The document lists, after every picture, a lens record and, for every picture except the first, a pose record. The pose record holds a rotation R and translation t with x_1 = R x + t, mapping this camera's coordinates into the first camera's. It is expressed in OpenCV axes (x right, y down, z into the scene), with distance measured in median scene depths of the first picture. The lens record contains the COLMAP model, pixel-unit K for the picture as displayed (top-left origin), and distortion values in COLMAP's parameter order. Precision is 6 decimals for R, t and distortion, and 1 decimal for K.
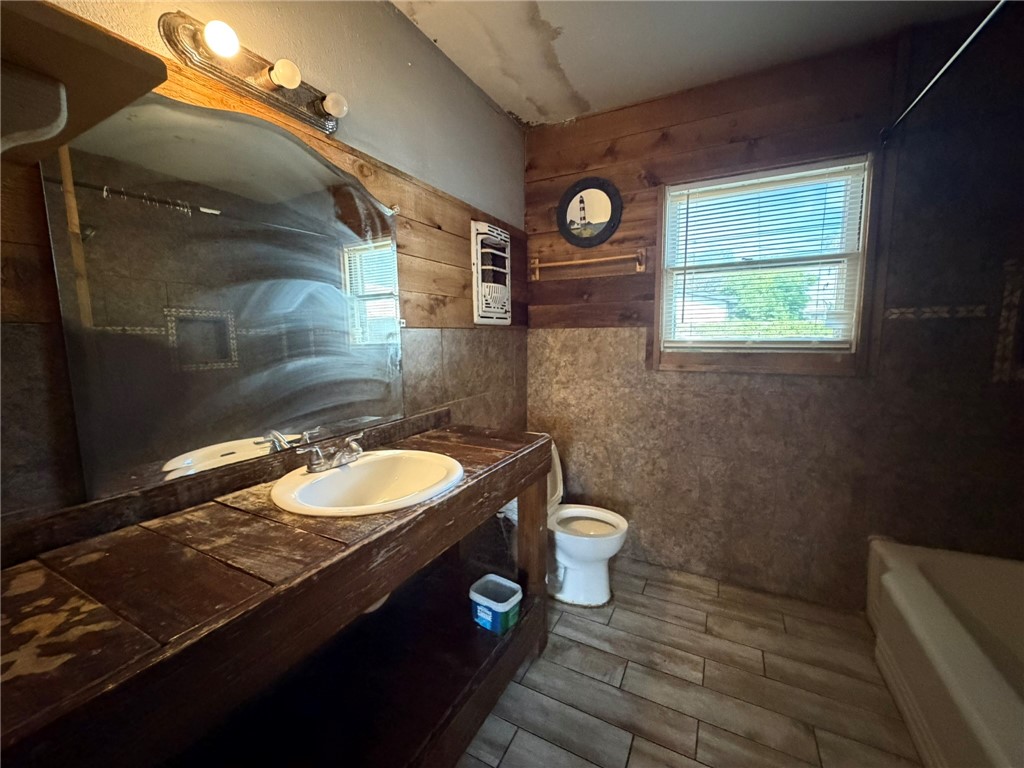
lens RADIAL K [[407.8, 0, 512.0], [0, 407.8, 385.3], [0, 0, 1]] dist [-0.000007, -0.000122]
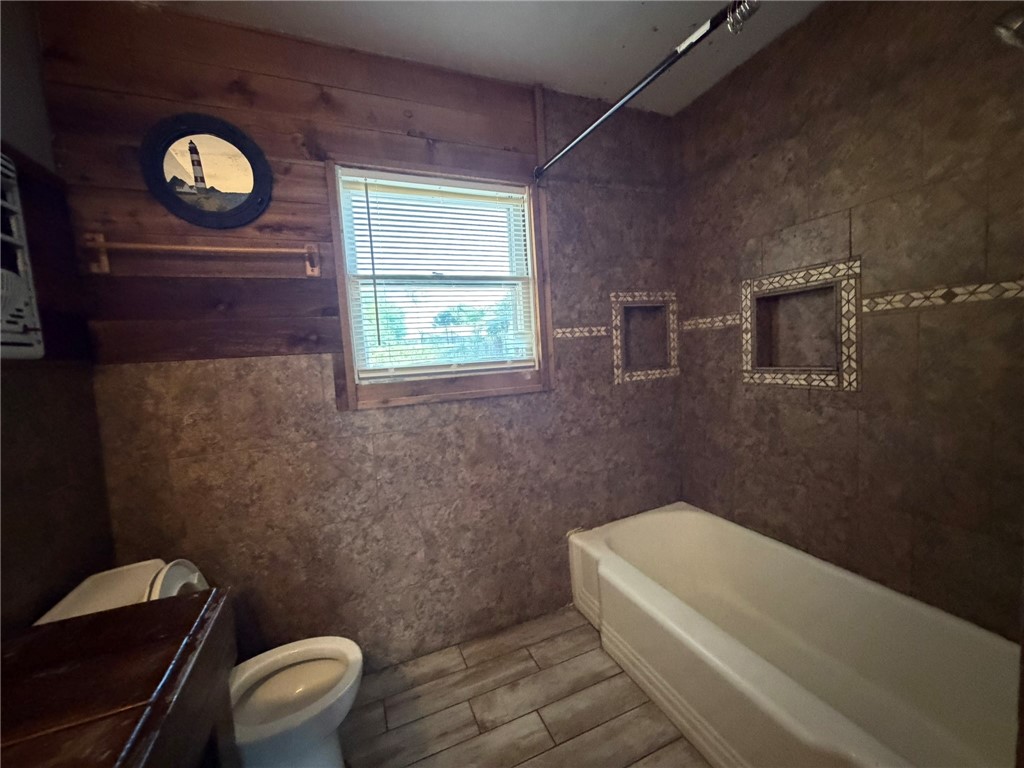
lens RADIAL K [[407.8, 0, 512.0], [0, 407.8, 385.3], [0, 0, 1]] dist [-0.000007, -0.000122]
pose [[0.637440, -0.092727, 0.764900, -0.023599], [0.146640, 0.989187, -0.002287, -0.039250], [-0.756417, 0.113623, 0.644145, 0.310060]]
